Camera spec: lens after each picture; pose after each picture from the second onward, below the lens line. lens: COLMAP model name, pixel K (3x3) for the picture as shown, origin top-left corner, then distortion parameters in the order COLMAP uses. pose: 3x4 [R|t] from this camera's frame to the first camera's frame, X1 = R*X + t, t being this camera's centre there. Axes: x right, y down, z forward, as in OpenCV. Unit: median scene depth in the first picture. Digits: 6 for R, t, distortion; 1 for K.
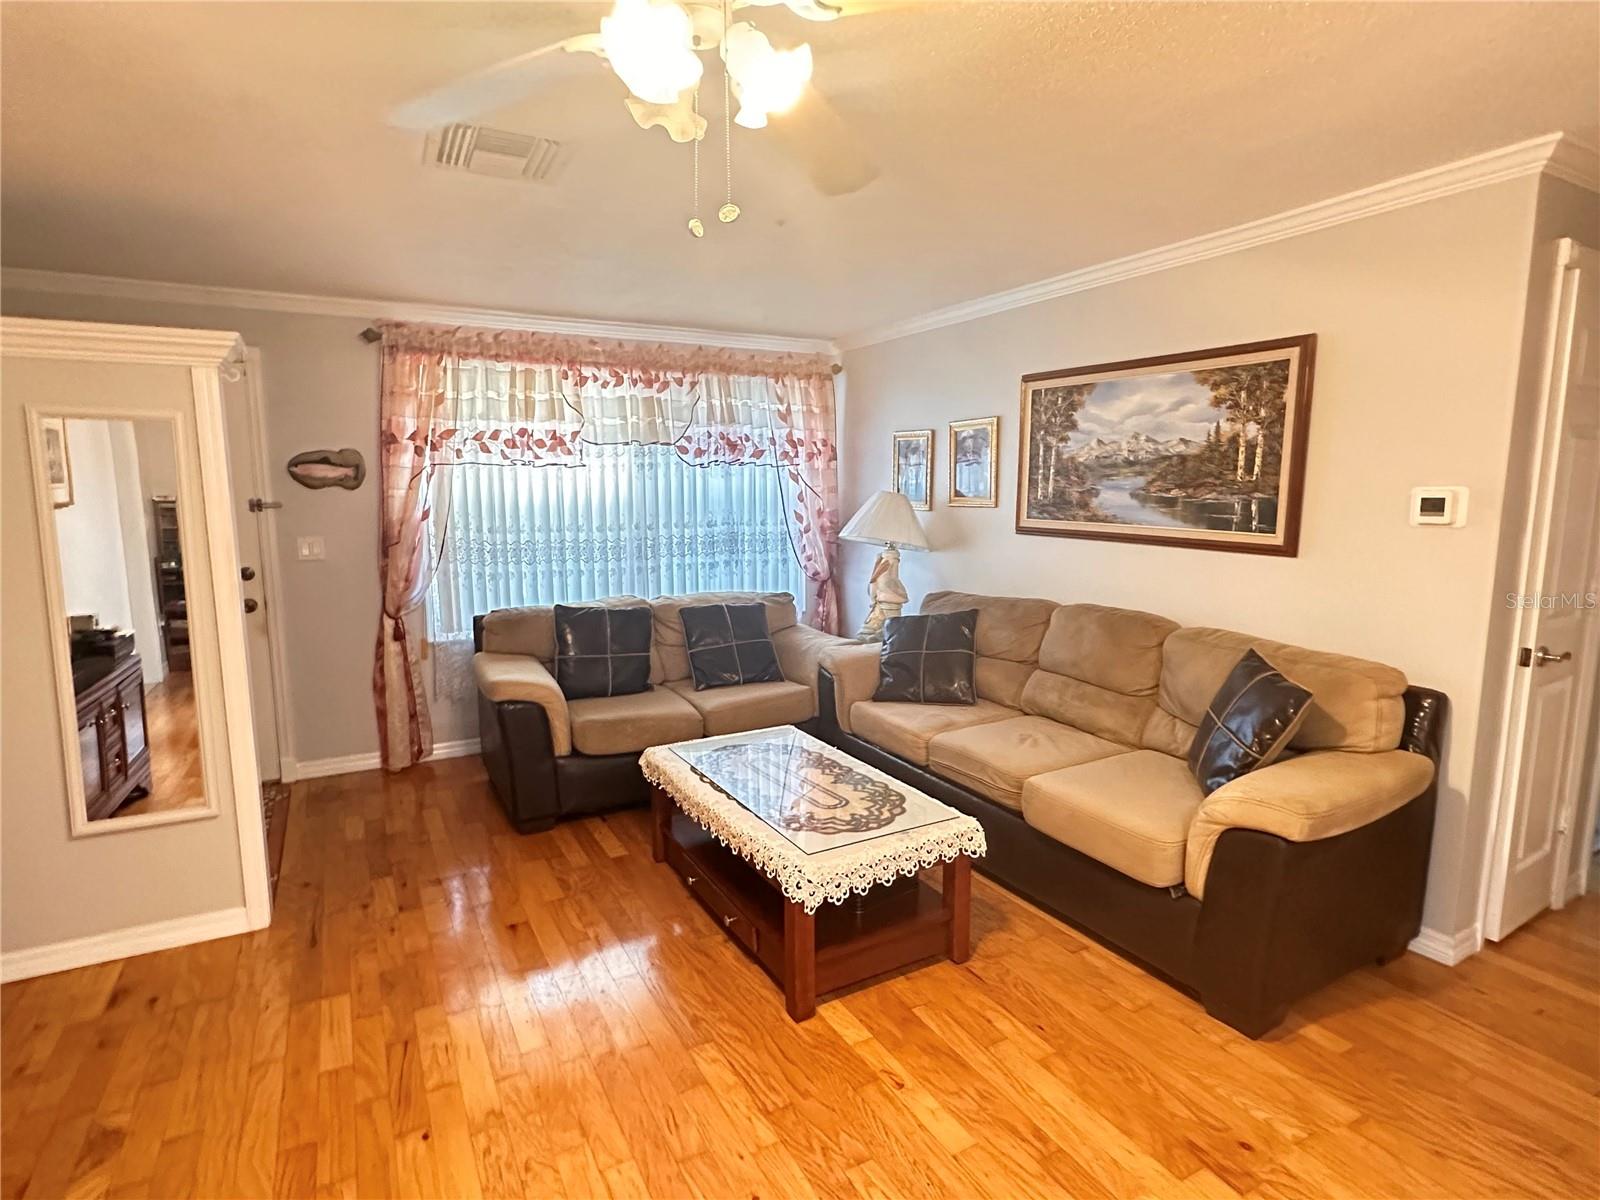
lens RADIAL K [[834.2, 0, 797.9], [0, 834.2, 600.3], [0, 0, 1]] dist [-0.002889, 0.002370]
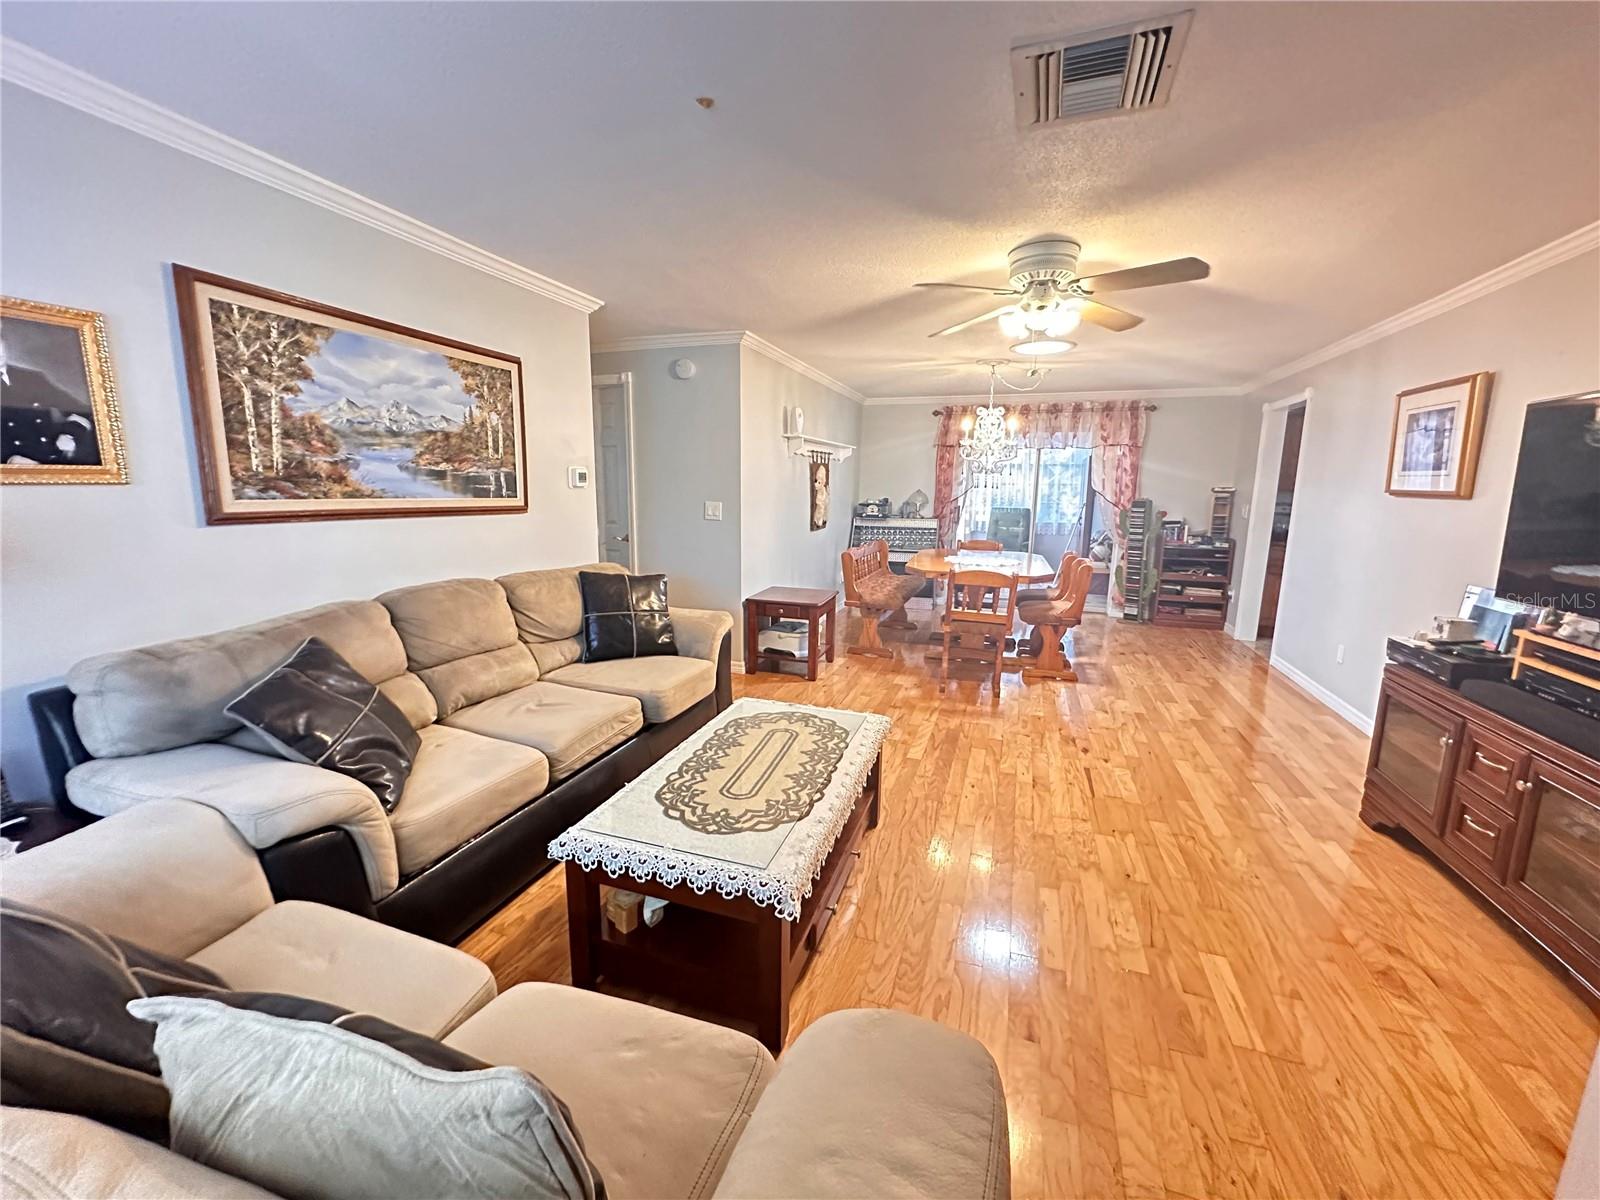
lens RADIAL K [[636.9, 0, 800.4], [0, 636.9, 597.0], [0, 0, 1]] dist [-0.003256, 0.000754]
pose [[-0.671414, -0.135914, 0.728512, -0.482616], [0.090635, 0.960599, 0.262745, -0.139158], [-0.735519, 0.242440, -0.632641, 1.209387]]
